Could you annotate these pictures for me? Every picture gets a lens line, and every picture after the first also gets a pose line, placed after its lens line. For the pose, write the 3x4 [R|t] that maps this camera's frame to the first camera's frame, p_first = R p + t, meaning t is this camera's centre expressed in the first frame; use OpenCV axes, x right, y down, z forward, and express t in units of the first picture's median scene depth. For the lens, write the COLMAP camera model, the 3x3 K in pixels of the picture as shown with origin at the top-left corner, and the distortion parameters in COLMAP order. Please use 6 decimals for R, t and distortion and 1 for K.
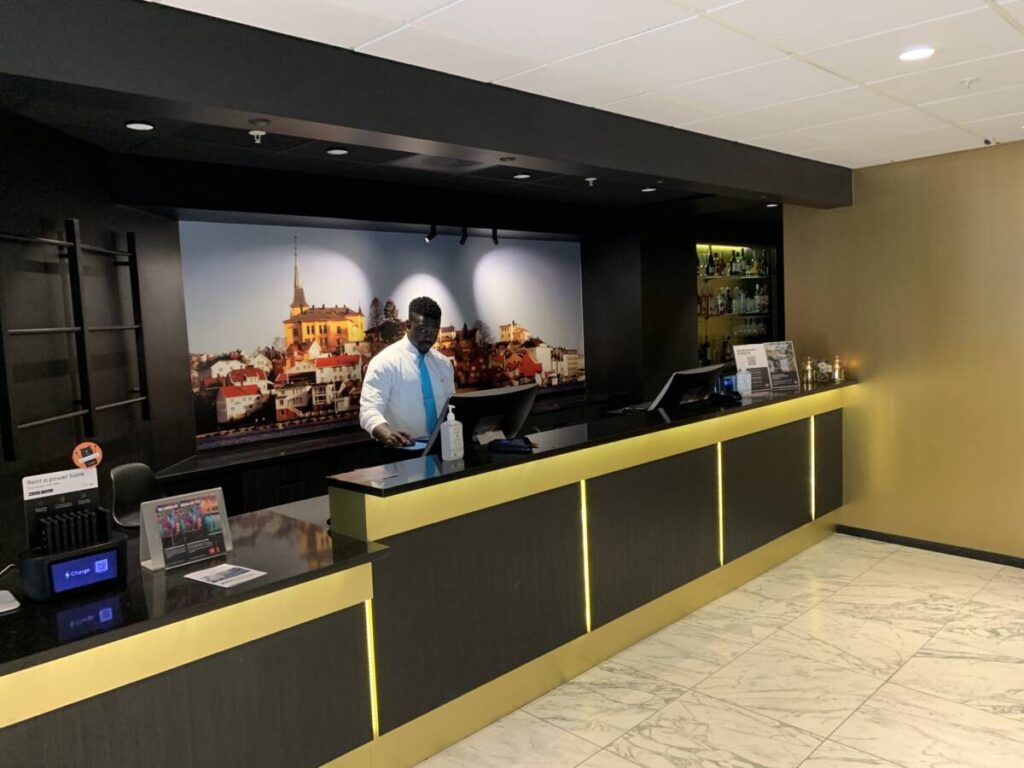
lens RADIAL K [[800.3, 0, 512.0], [0, 800.3, 383.8], [0, 0, 1]] dist [-0.000812, -0.000712]
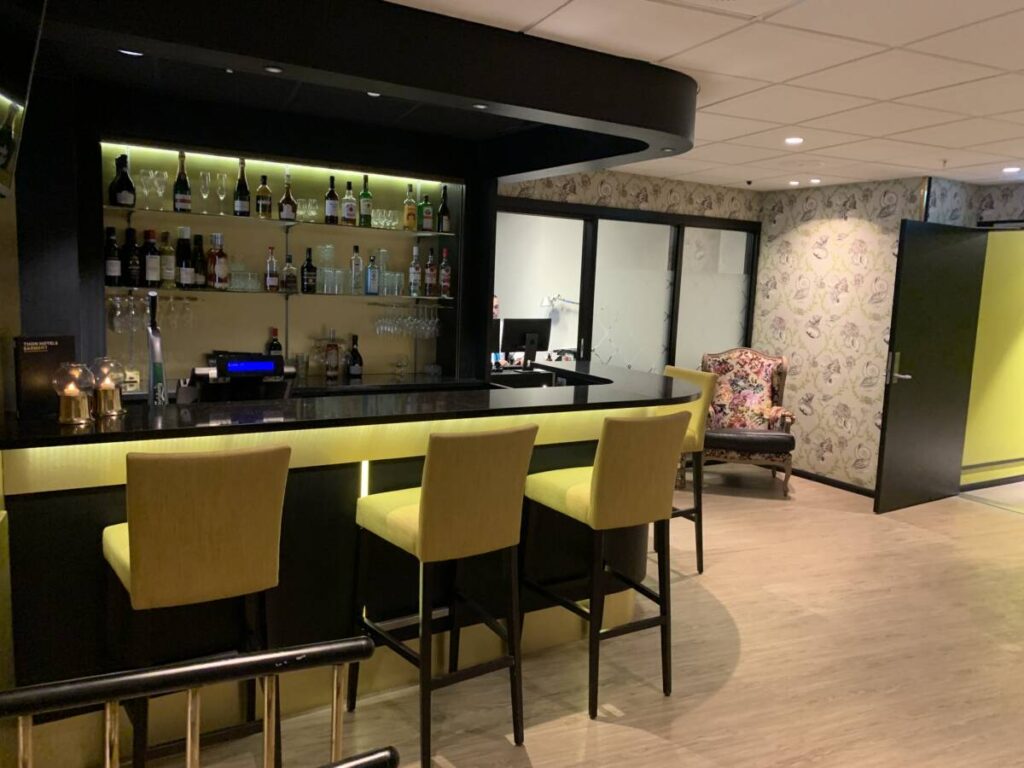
lens RADIAL K [[800.3, 0, 511.2], [0, 800.3, 382.5], [0, 0, 1]] dist [-0.000812, -0.000712]
pose [[0.970914, 0.105704, -0.214831, 0.527048], [-0.100512, 0.994321, 0.034982, -0.059056], [0.217309, -0.012371, 0.976024, 0.492100]]
